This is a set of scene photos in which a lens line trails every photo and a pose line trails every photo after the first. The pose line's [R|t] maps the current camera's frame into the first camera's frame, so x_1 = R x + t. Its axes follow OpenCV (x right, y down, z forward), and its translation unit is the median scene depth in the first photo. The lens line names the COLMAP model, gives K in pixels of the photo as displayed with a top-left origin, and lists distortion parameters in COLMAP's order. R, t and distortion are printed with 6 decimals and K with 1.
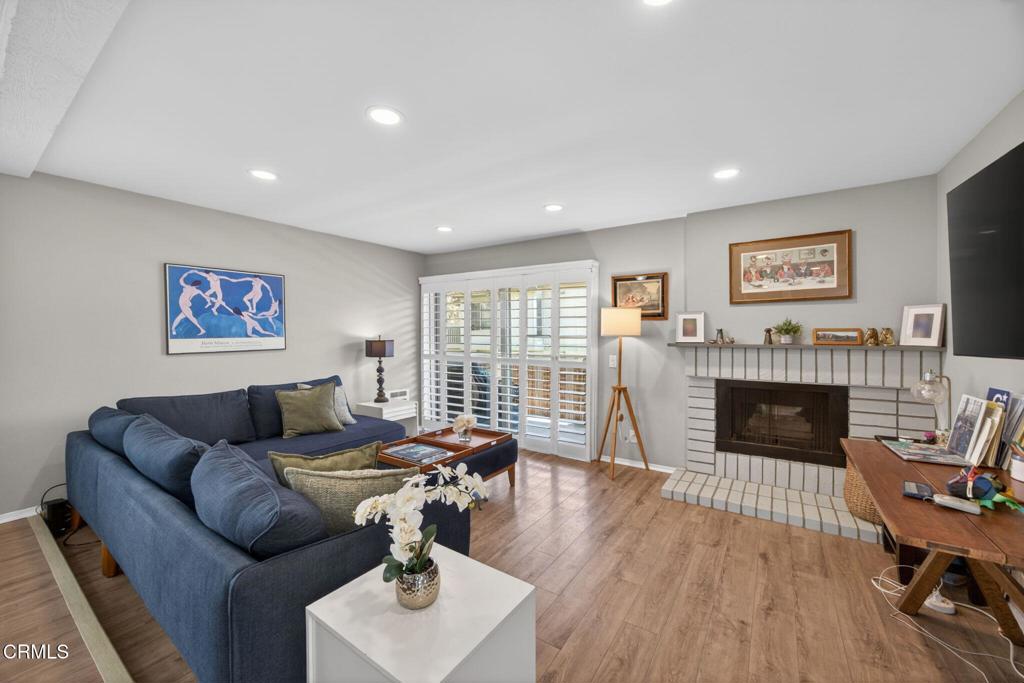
lens RADIAL K [[404.3, 0, 517.6], [0, 404.3, 331.6], [0, 0, 1]] dist [-0.006276, 0.001492]
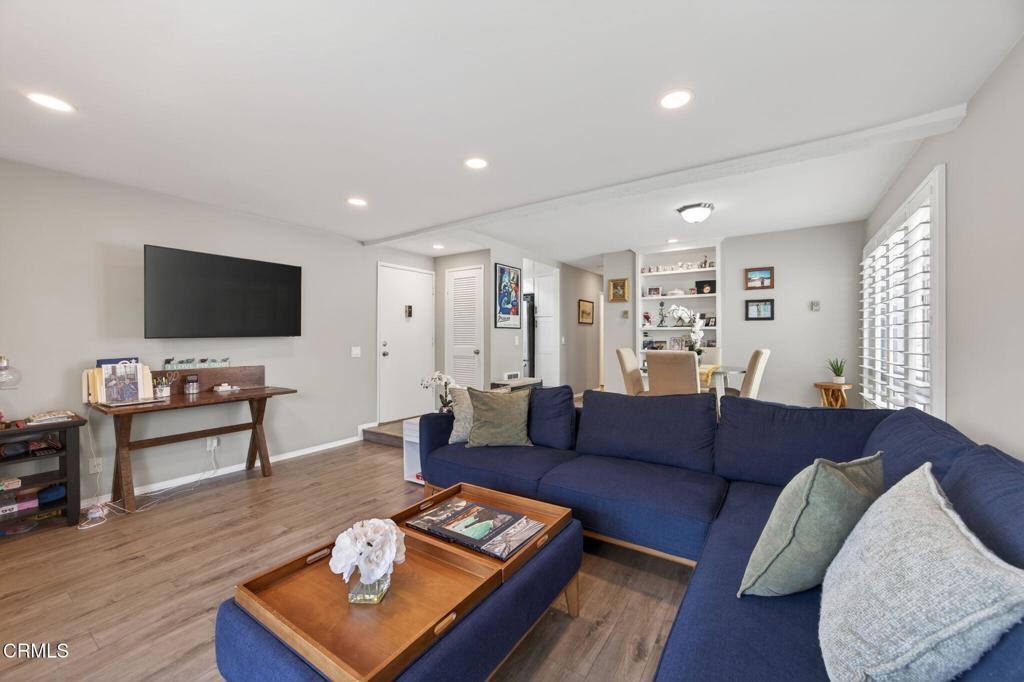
lens RADIAL K [[404.3, 0, 518.7], [0, 404.3, 342.1], [0, 0, 1]] dist [-0.006276, 0.001492]
pose [[-0.999960, 0.007831, 0.004415, -0.261863], [0.007871, 0.999929, 0.008921, 0.035177], [-0.004344, 0.008955, -0.999950, 1.331042]]
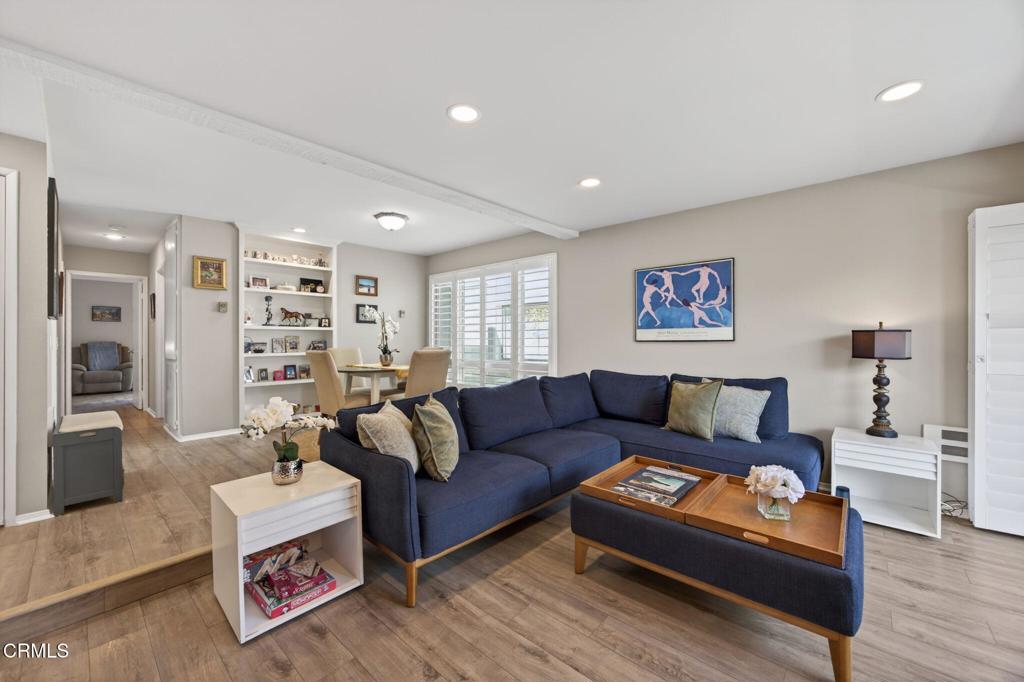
lens RADIAL K [[404.3, 0, 518.6], [0, 404.3, 344.0], [0, 0, 1]] dist [-0.006276, 0.001492]
pose [[-0.134990, 0.021066, -0.990623, 0.411279], [0.006514, 0.999771, 0.020373, 0.033152], [0.990826, -0.003702, -0.135097, 0.729623]]
